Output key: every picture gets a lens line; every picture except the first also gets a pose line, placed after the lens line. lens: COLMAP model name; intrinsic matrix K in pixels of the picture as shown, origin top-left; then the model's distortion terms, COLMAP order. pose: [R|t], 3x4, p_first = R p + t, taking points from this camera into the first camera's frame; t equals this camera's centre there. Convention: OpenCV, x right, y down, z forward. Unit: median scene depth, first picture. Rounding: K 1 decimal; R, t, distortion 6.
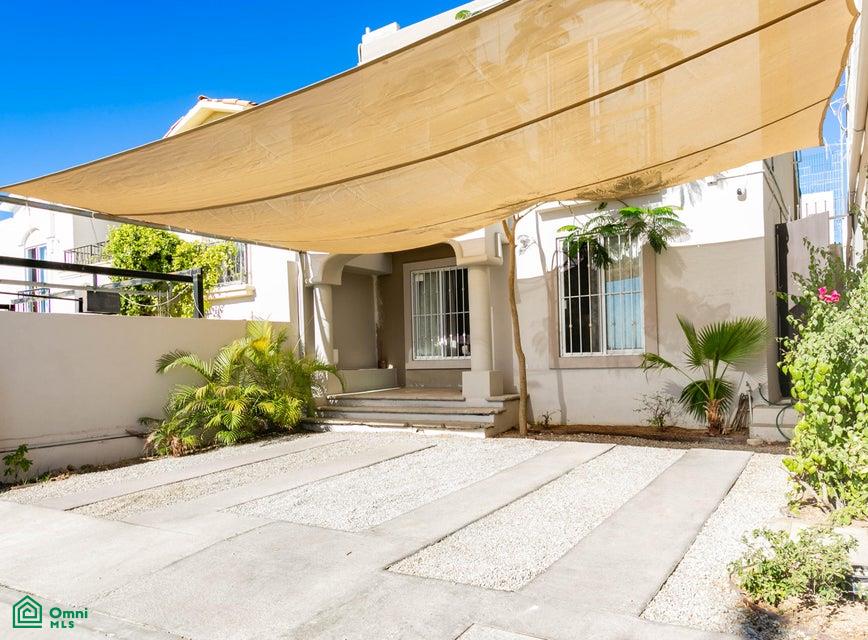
lens RADIAL K [[564.8, 0, 448.6], [0, 564.8, 357.2], [0, 0, 1]] dist [-0.010828, 0.004187]
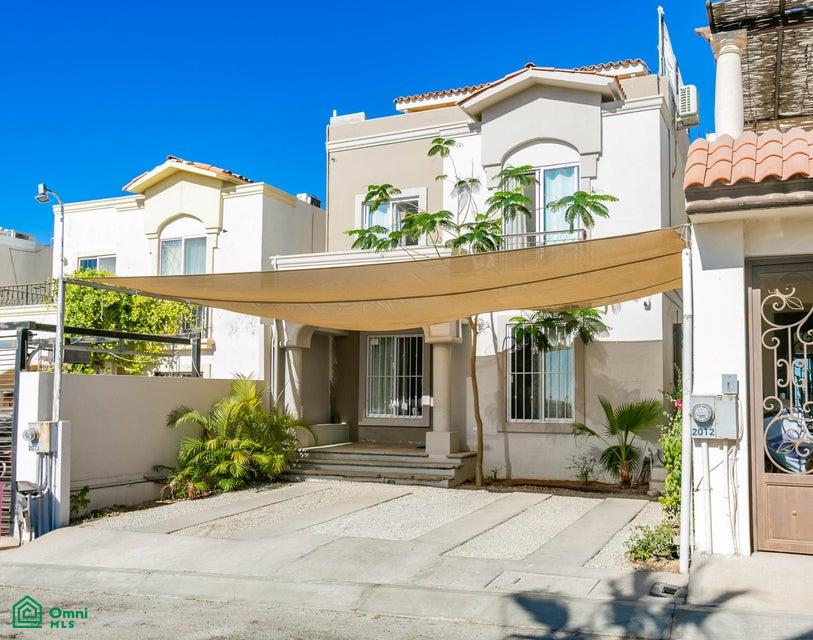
lens RADIAL K [[833.4, 0, 406.3], [0, 833.4, 321.0], [0, 0, 1]] dist [-0.001828, 0.000000]
pose [[0.985779, 0.049309, 0.160651, -0.321230], [-0.036434, 0.995955, -0.082129, -0.063783], [-0.164051, 0.075108, 0.983588, -0.759729]]
